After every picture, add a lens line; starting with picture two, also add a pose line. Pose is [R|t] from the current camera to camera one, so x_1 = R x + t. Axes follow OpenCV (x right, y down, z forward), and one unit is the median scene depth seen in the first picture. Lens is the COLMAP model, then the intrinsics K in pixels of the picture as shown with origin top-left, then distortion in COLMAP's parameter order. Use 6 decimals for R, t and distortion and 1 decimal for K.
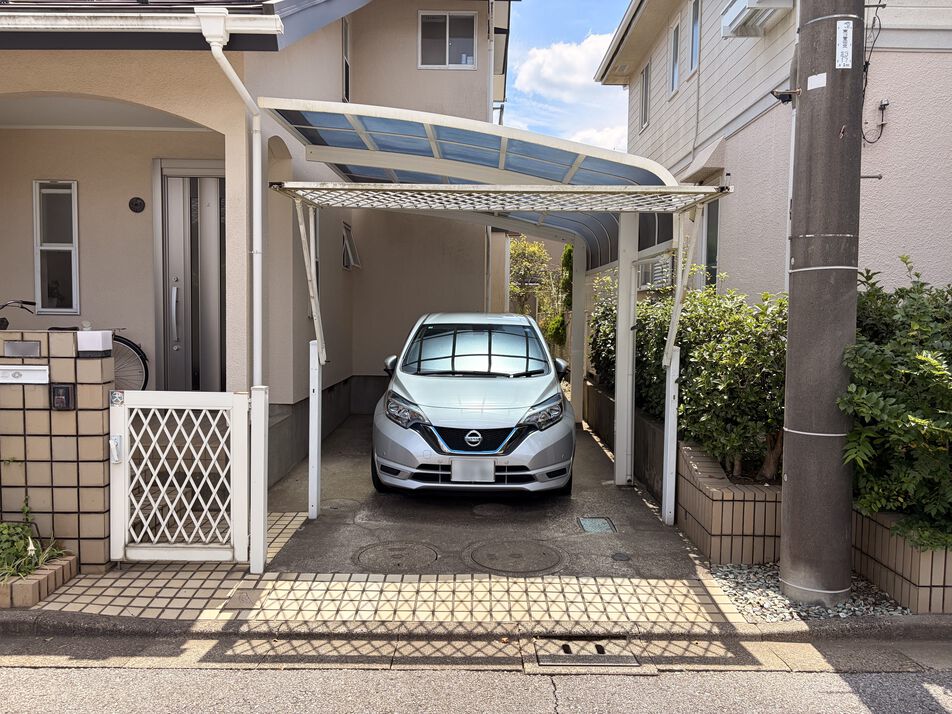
lens RADIAL K [[715.4, 0, 473.6], [0, 715.4, 354.6], [0, 0, 1]] dist [0.058246, -0.066030]
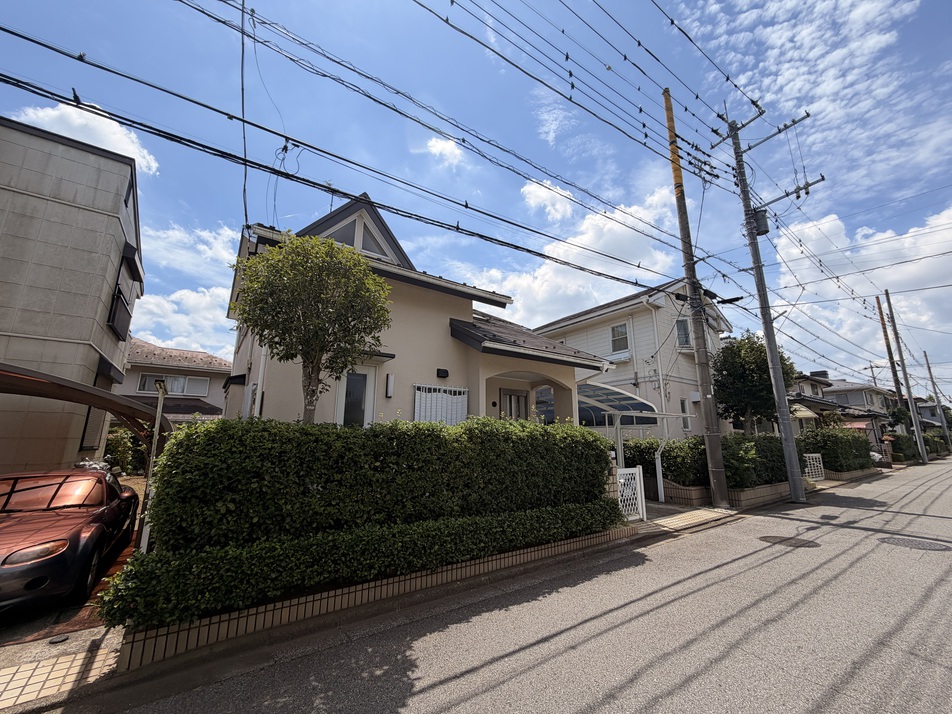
lens RADIAL K [[376.5, 0, 473.9], [0, 376.5, 357.3], [0, 0, 1]] dist [-0.000881, -0.000106]
pose [[0.814064, 0.116801, 0.568909, -1.980745], [0.039637, 0.966111, -0.255066, -0.032497], [-0.579421, 0.230190, 0.781847, -0.129280]]
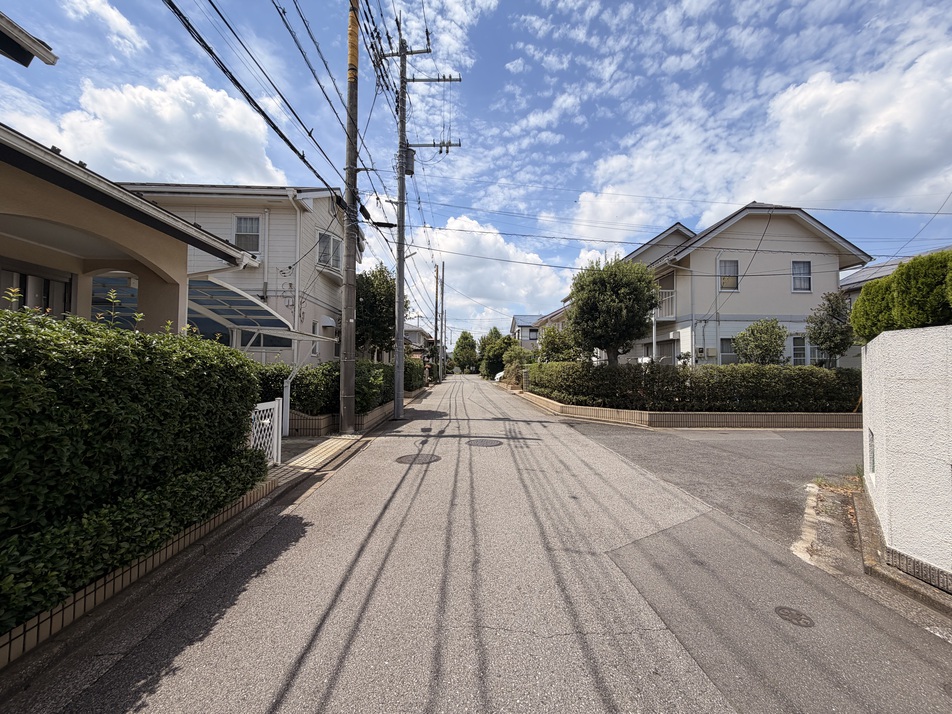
lens RADIAL K [[377.9, 0, 475.3], [0, 377.9, 357.7], [0, 0, 1]] dist [0.000430, -0.000215]
pose [[-0.042262, 0.018492, 0.998935, -1.676924], [0.048138, 0.998705, -0.016451, -0.049676], [-0.997946, 0.047391, -0.043098, 0.267022]]
